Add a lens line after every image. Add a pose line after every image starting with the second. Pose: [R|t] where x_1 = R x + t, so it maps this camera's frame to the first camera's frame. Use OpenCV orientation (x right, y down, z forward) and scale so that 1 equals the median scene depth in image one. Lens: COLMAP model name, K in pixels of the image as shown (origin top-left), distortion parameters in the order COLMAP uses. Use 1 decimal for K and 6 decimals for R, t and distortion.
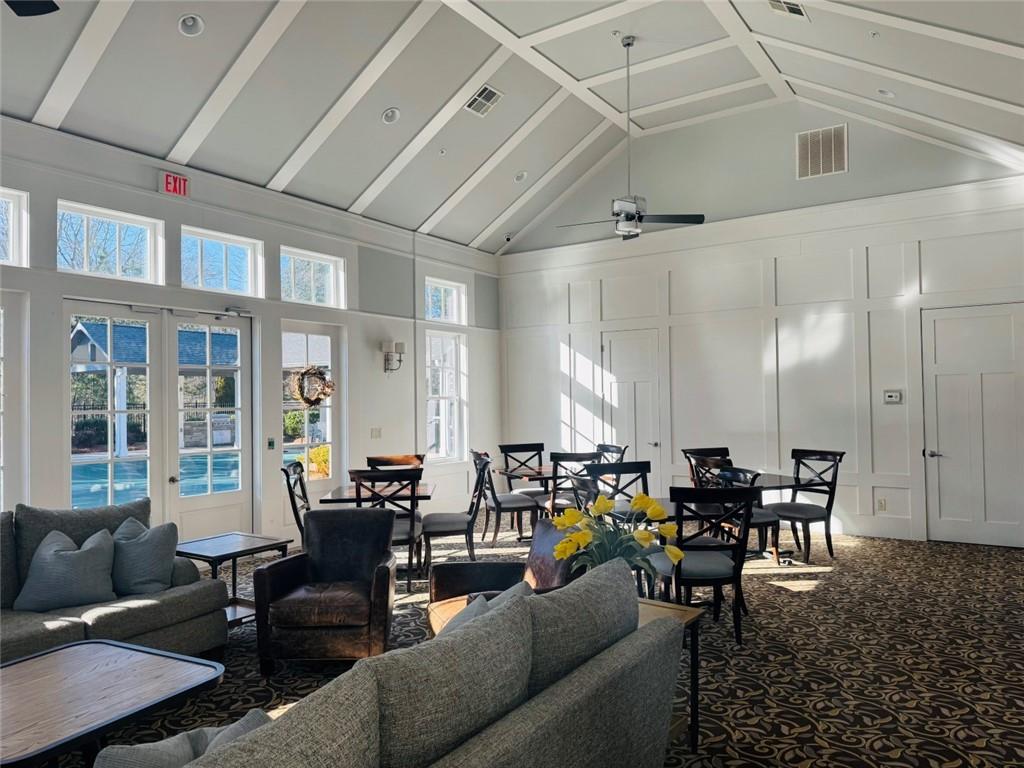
lens RADIAL K [[726.7, 0, 512.0], [0, 726.7, 384.0], [0, 0, 1]] dist [0.087309, -0.090635]
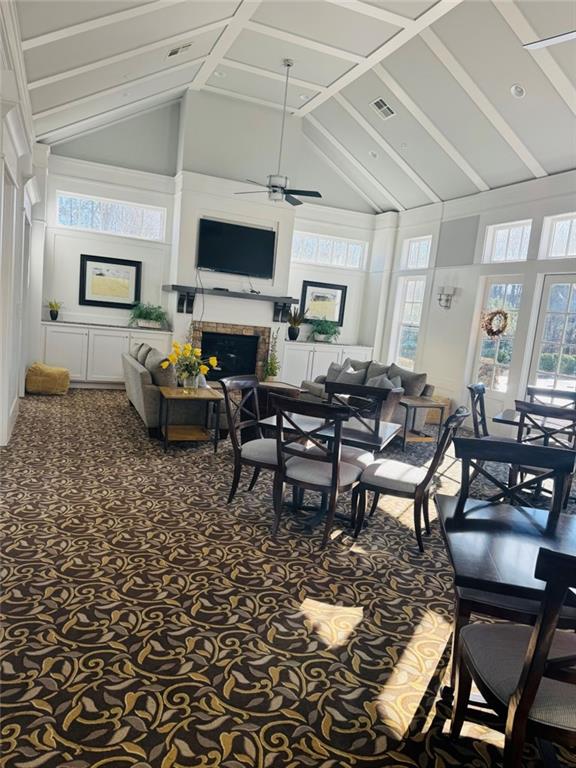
lens RADIAL K [[545.1, 0, 288.0], [0, 545.1, 384.0], [0, 0, 1]] dist [0.087309, -0.090635]
pose [[-0.546194, 0.068281, -0.834871, 0.923390], [-0.077617, 0.988259, 0.131605, 0.011299], [0.834055, 0.136683, -0.534482, 1.413455]]
